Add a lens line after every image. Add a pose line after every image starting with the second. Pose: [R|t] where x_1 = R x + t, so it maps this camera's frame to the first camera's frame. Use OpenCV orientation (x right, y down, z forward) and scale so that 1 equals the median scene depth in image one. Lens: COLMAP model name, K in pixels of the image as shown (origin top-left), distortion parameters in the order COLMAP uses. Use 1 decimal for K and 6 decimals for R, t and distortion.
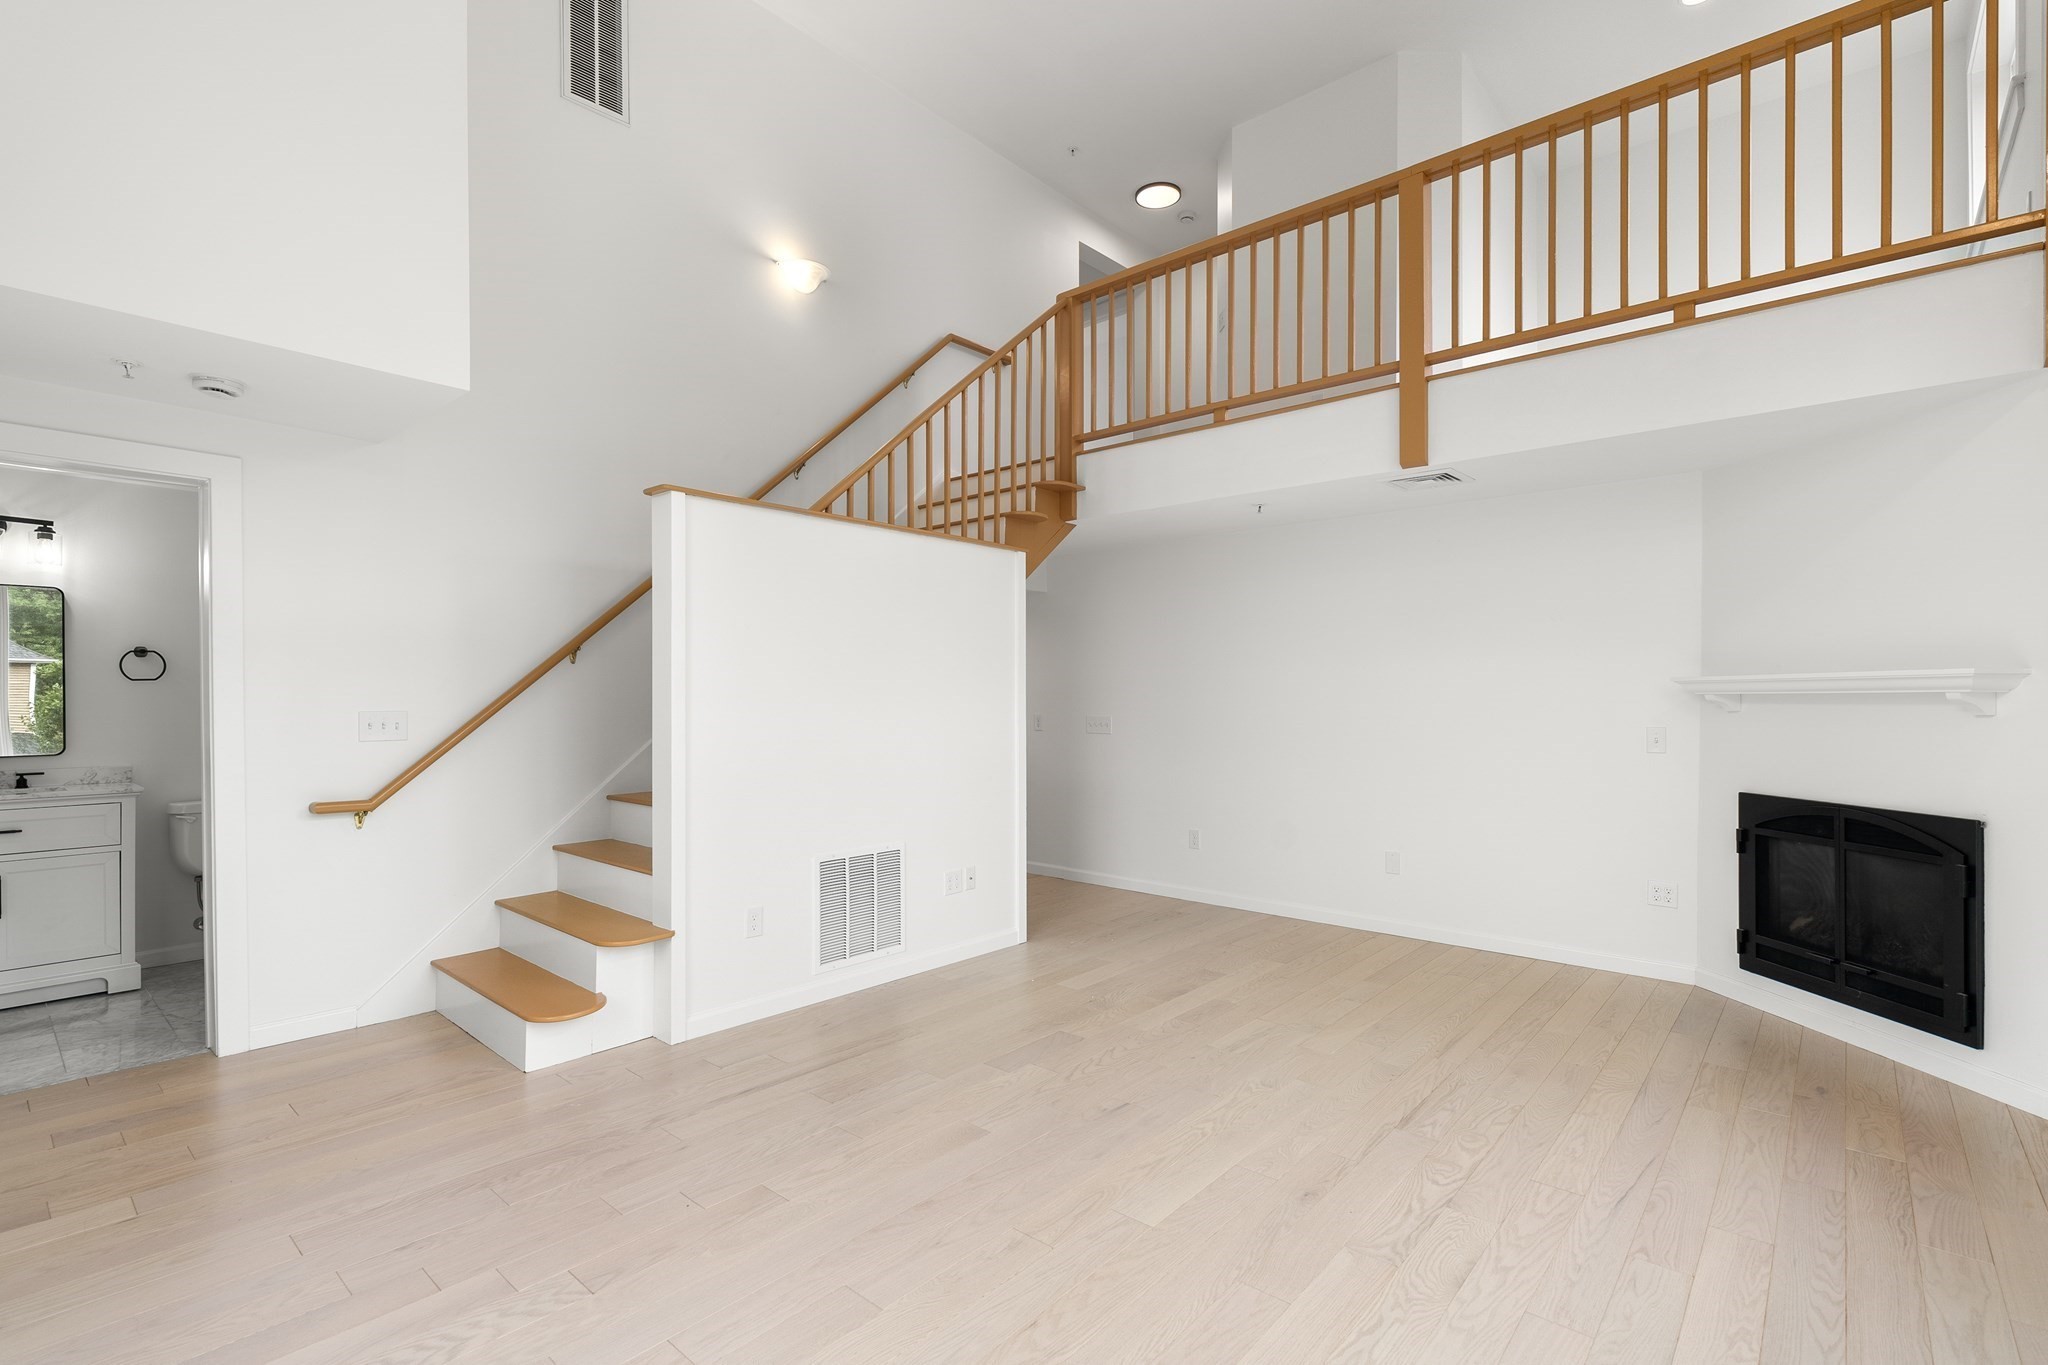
lens RADIAL K [[946.5, 0, 1017.2], [0, 946.5, 699.5], [0, 0, 1]] dist [-0.002113, 0.000122]
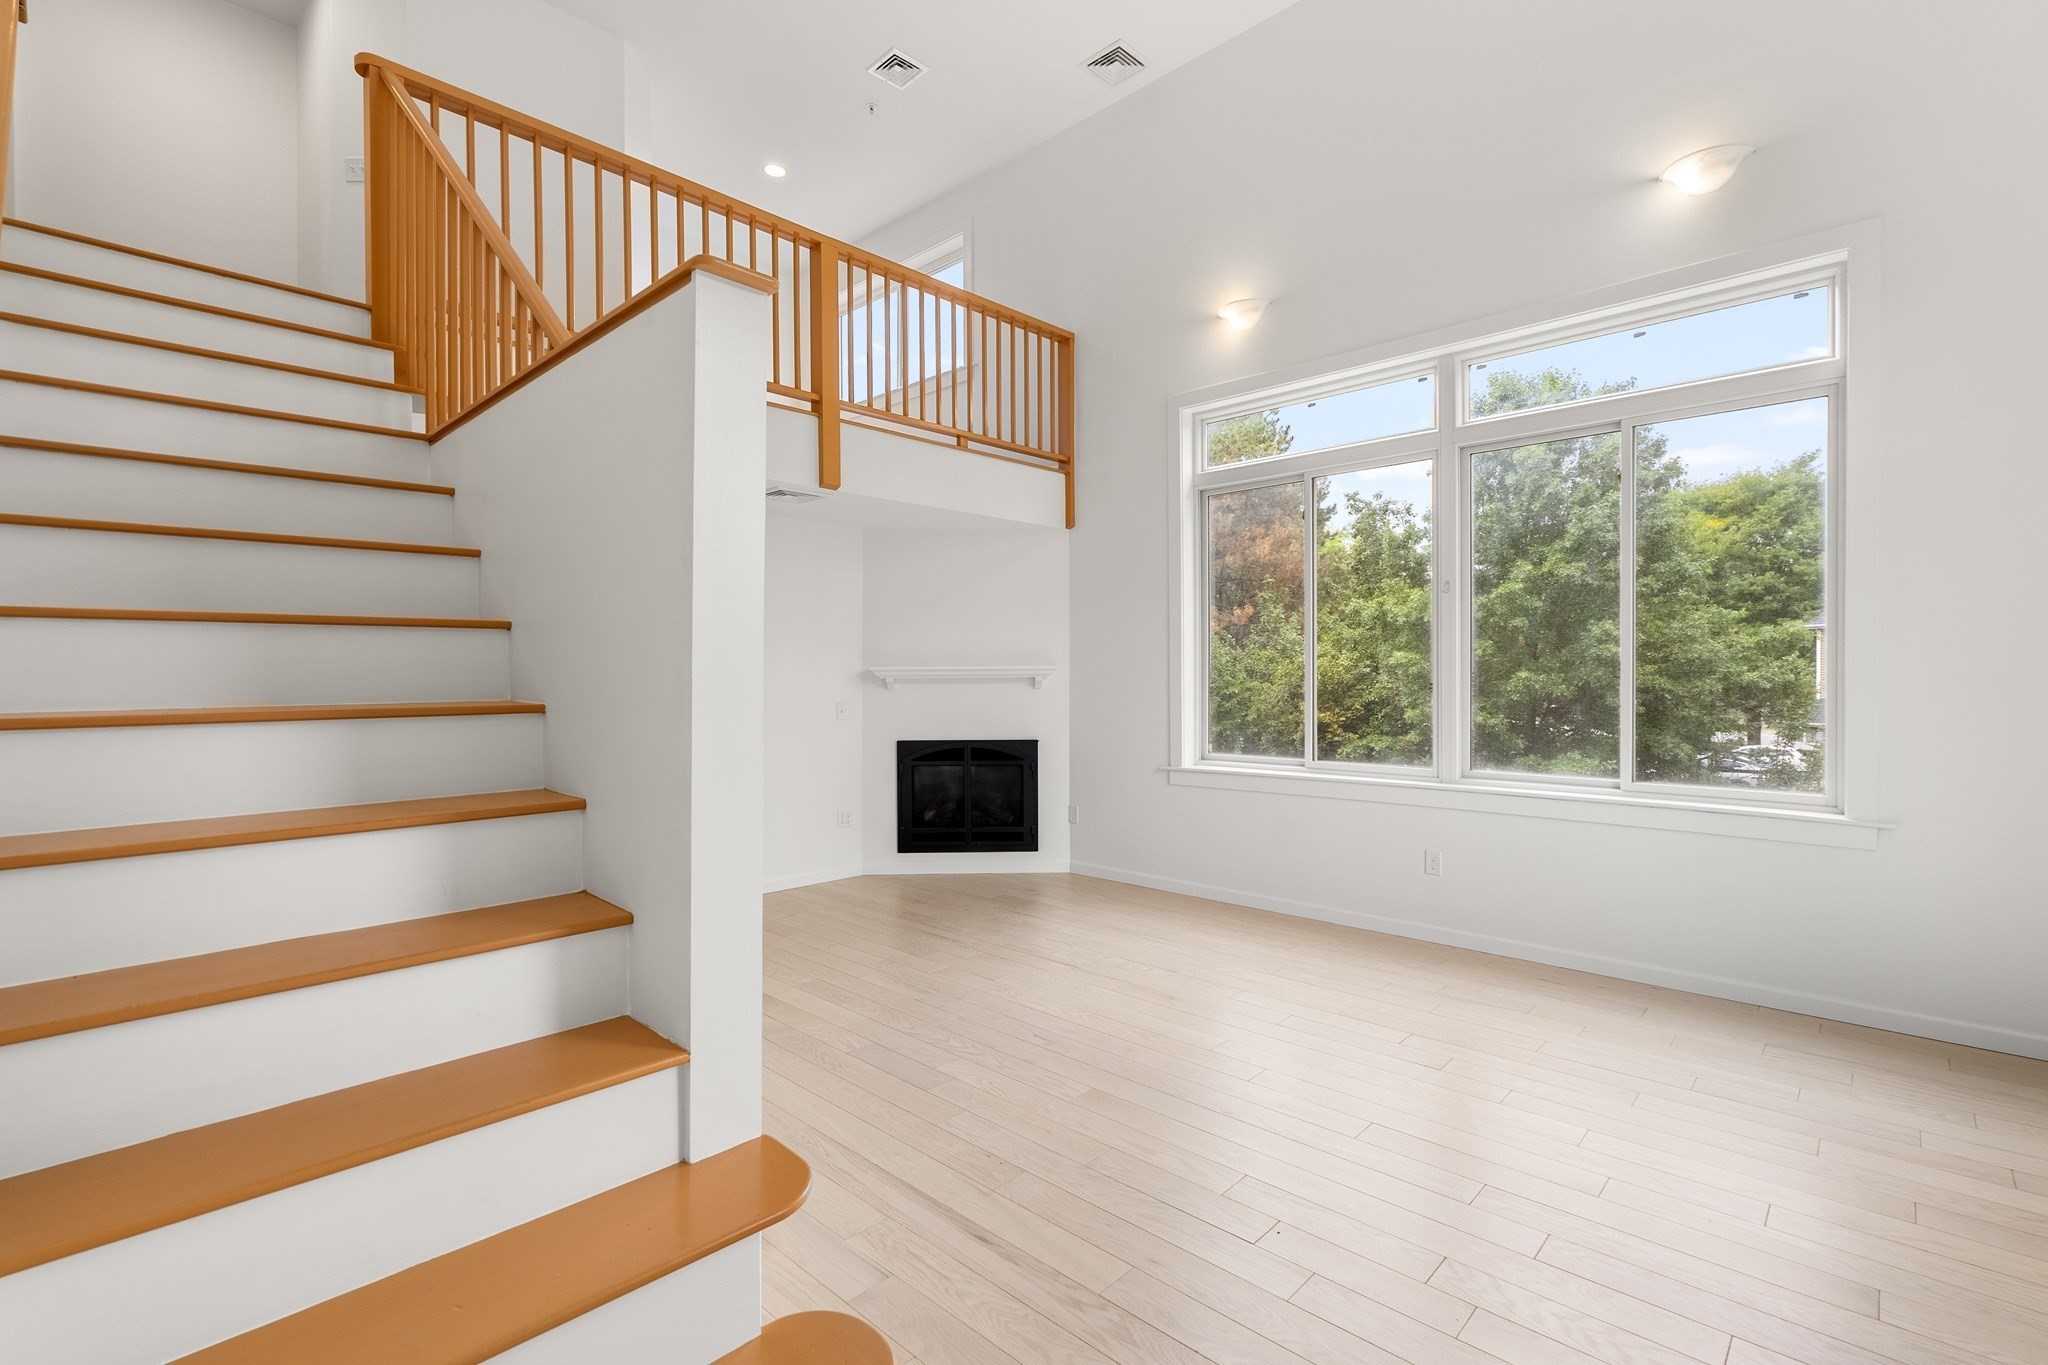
lens RADIAL K [[927.2, 0, 1027.1], [0, 927.2, 679.6], [0, 0, 1]] dist [0.008245, -0.000870]
pose [[0.036723, -0.004280, 0.999316, -0.754927], [0.006472, 0.999971, 0.004045, -0.007965], [-0.999305, 0.006319, 0.036749, 0.719540]]
